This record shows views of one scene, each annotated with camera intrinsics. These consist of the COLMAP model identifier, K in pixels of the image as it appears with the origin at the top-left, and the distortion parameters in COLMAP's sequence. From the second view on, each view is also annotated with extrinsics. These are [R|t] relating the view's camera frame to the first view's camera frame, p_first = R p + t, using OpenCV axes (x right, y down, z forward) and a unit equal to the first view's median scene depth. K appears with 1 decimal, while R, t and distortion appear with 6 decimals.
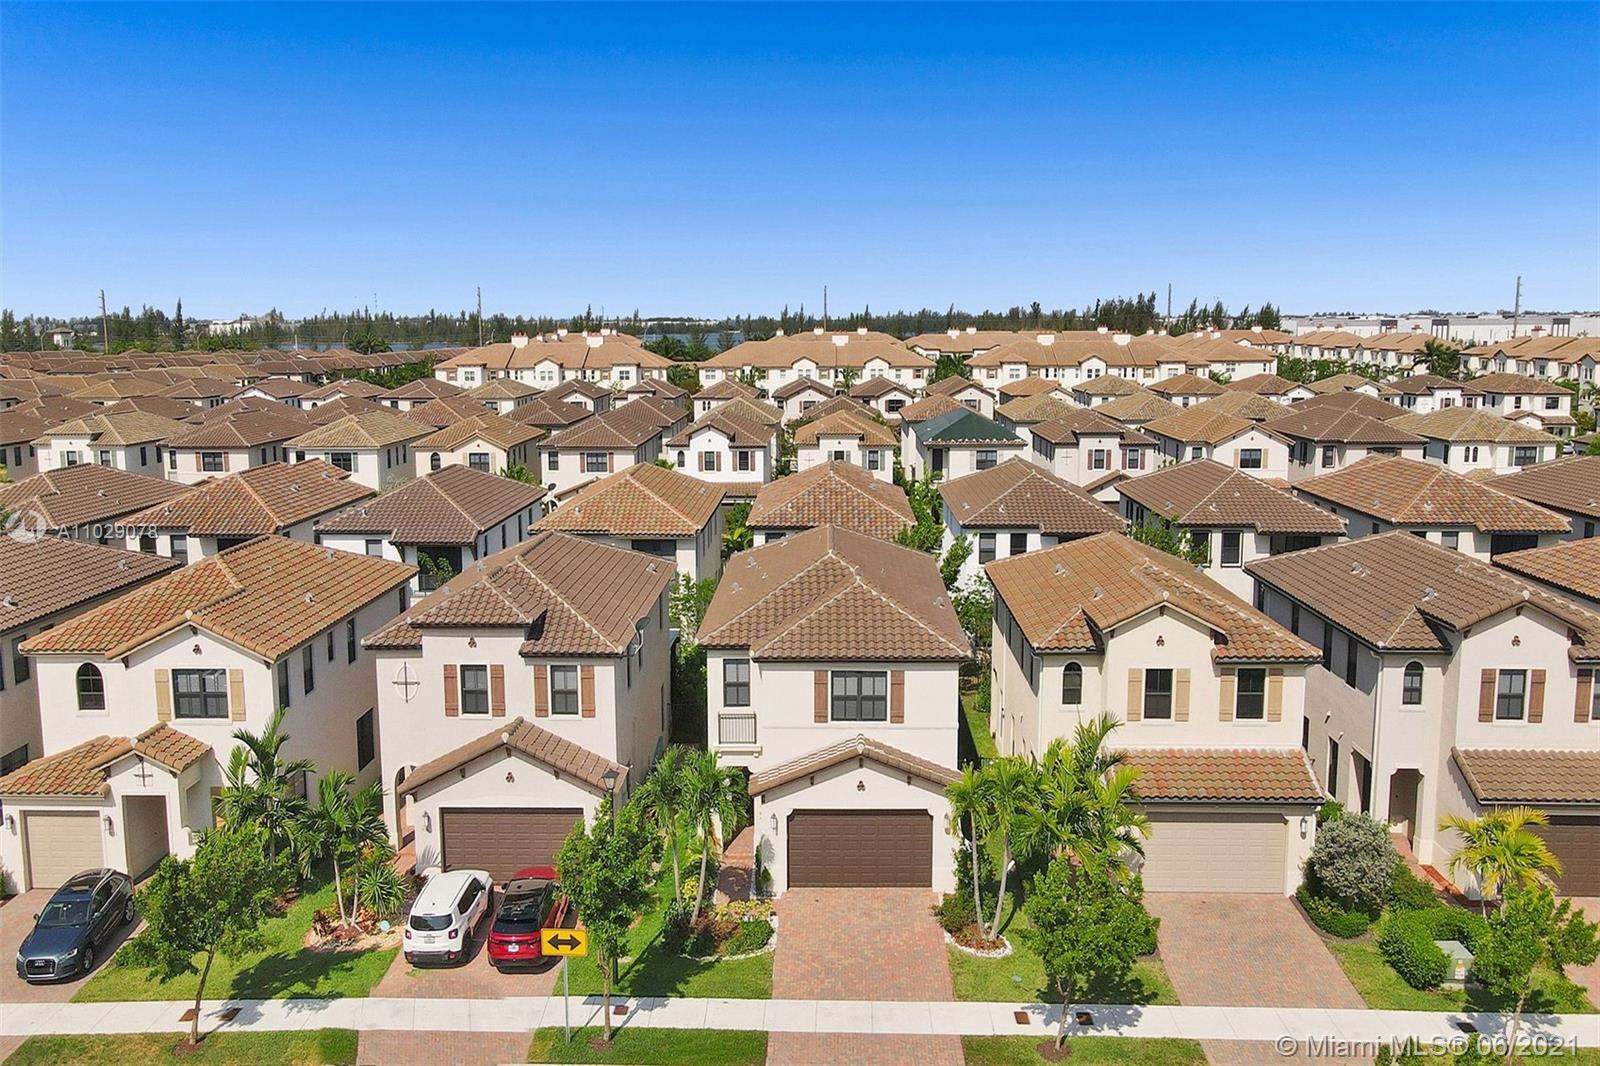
lens RADIAL K [[1448.5, 0, 788.9], [0, 1448.5, 534.9], [0, 0, 1]] dist [-0.003449, 0.052085]
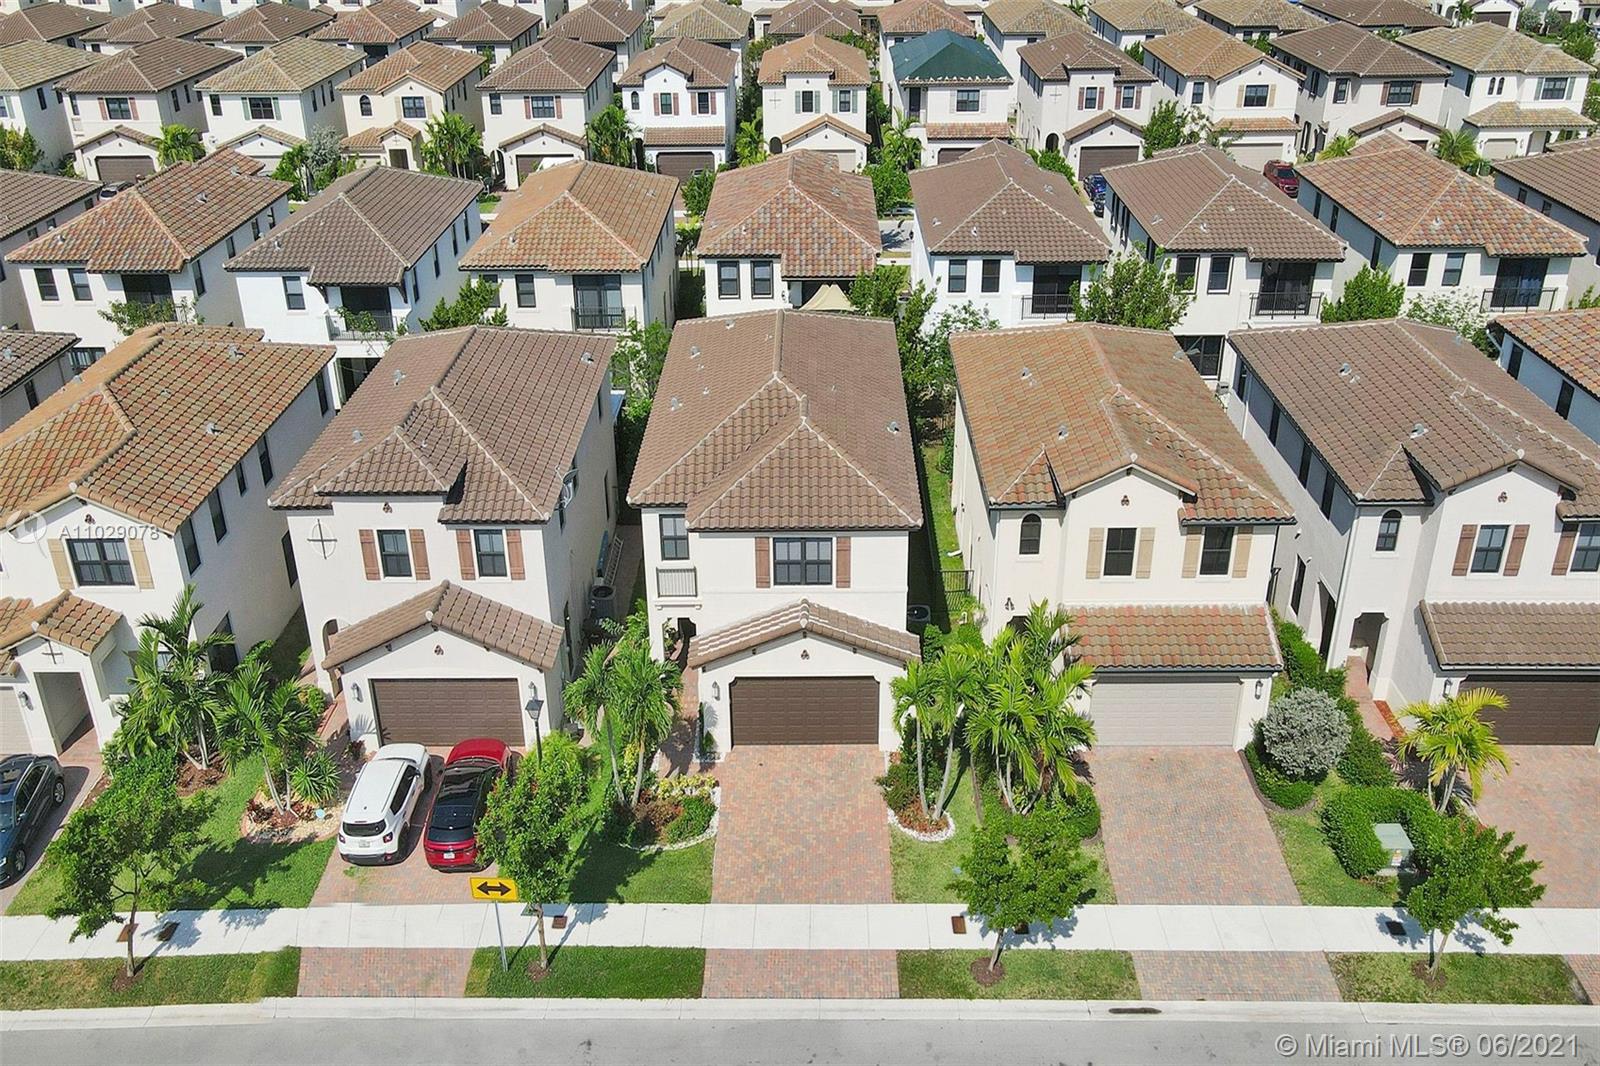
lens RADIAL K [[1448.5, 0, 797.4], [0, 1448.5, 532.1], [0, 0, 1]] dist [-0.003449, 0.052085]
pose [[0.999845, -0.012844, 0.012034, 0.033488], [0.008389, 0.948835, 0.315662, -0.203563], [-0.015473, -0.315512, 0.948795, 0.110420]]
